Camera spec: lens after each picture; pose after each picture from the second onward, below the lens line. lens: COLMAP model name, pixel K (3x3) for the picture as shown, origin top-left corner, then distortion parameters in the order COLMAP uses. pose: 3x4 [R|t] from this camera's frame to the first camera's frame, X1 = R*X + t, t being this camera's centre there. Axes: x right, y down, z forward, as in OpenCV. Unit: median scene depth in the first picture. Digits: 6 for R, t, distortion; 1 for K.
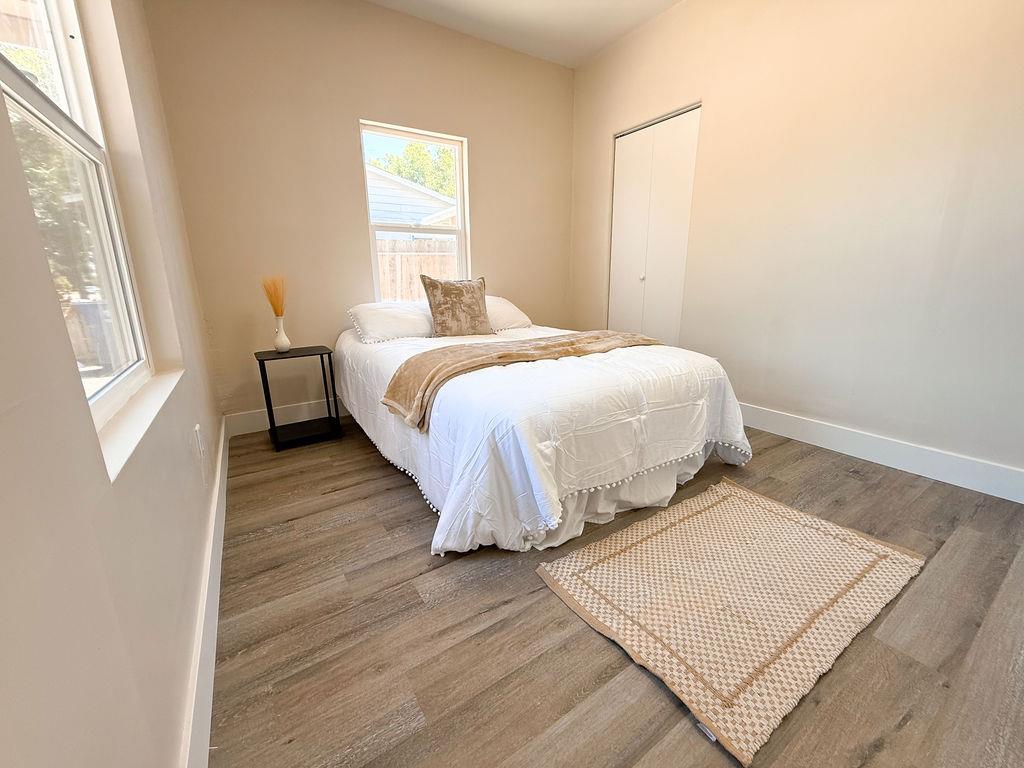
lens RADIAL K [[407.2, 0, 508.6], [0, 407.2, 383.1], [0, 0, 1]] dist [-0.001236, 0.000599]
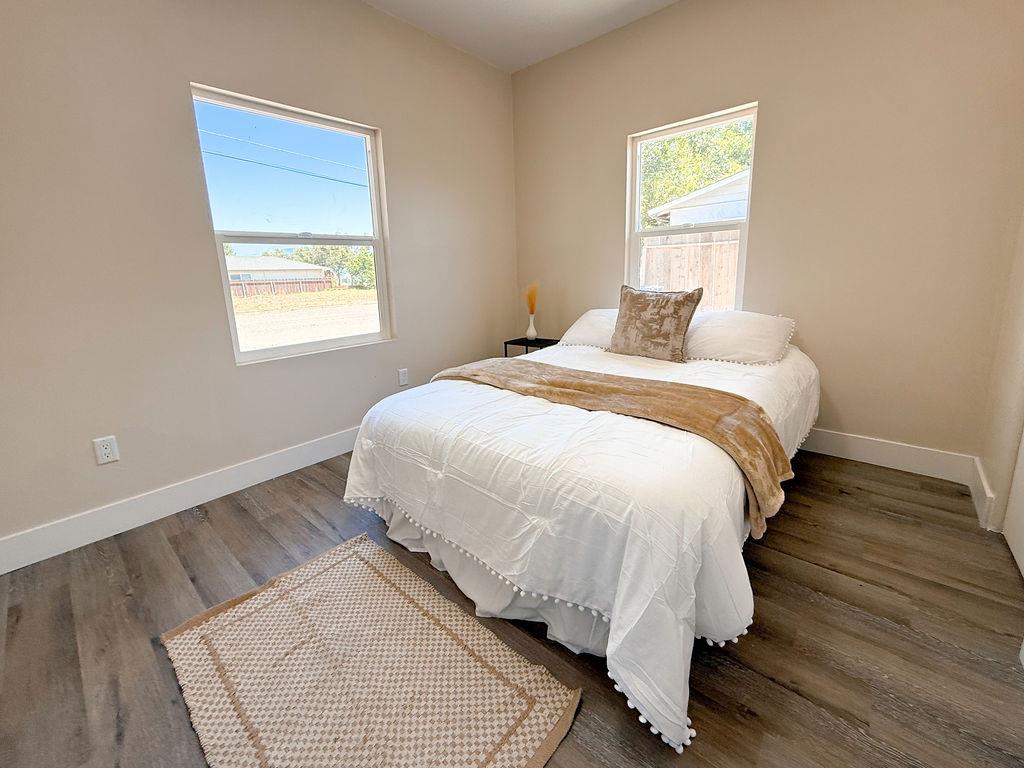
lens RADIAL K [[419.2, 0, 509.2], [0, 419.2, 356.4], [0, 0, 1]] dist [0.000290, 0.000133]
pose [[0.267062, 0.192737, -0.944209, 1.165733], [-0.208529, 0.968140, 0.138641, -0.318538], [0.940847, 0.159869, 0.298744, 0.826952]]
